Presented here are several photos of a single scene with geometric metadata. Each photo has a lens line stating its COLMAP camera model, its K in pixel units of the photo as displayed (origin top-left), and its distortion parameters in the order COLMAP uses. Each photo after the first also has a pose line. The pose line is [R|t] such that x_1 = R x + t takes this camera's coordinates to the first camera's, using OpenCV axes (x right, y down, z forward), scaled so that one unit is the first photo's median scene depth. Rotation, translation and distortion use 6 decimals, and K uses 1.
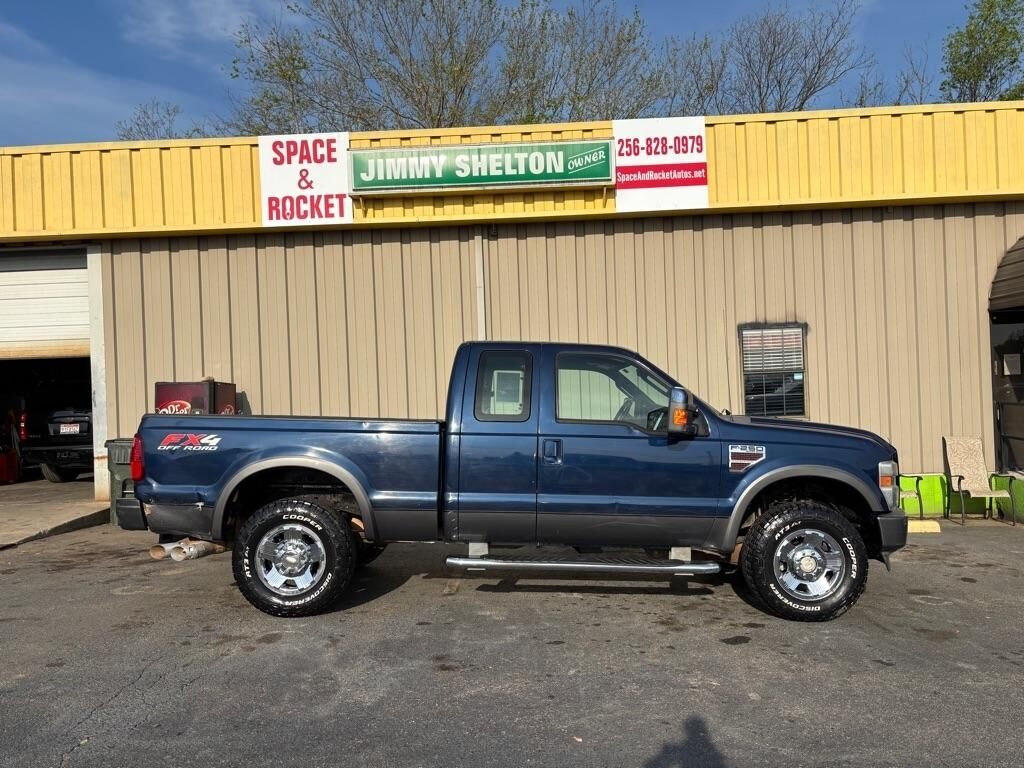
lens RADIAL K [[790.8, 0, 513.6], [0, 790.8, 380.2], [0, 0, 1]] dist [0.008079, 0.005464]
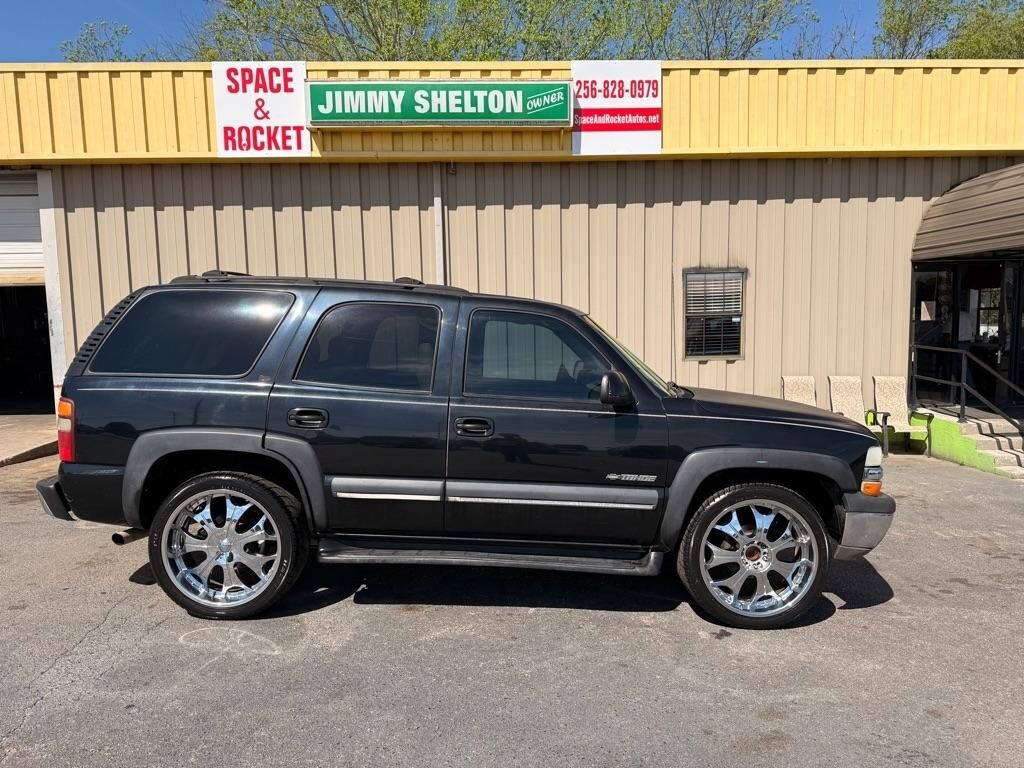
lens RADIAL K [[729.4, 0, 514.6], [0, 729.4, 391.0], [0, 0, 1]] dist [0.017548, -0.027836]
pose [[0.997345, 0.011654, 0.071889, -0.009424], [-0.019660, 0.993550, 0.111679, -0.012241], [-0.070124, -0.112796, 0.991141, 0.032578]]
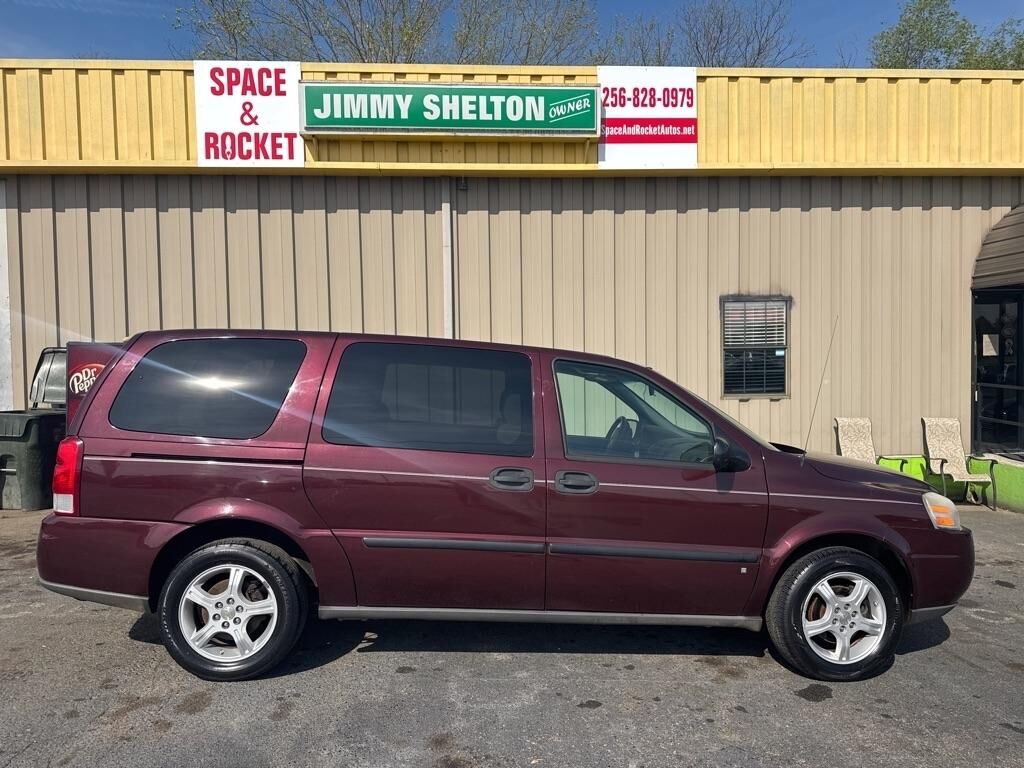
lens RADIAL K [[729.4, 0, 514.4], [0, 729.4, 378.9], [0, 0, 1]] dist [0.017548, -0.027836]
pose [[0.995345, 0.019885, 0.094306, -0.042318], [-0.023808, 0.998890, 0.040655, -0.001070], [-0.093393, -0.042711, 0.994713, 0.158473]]
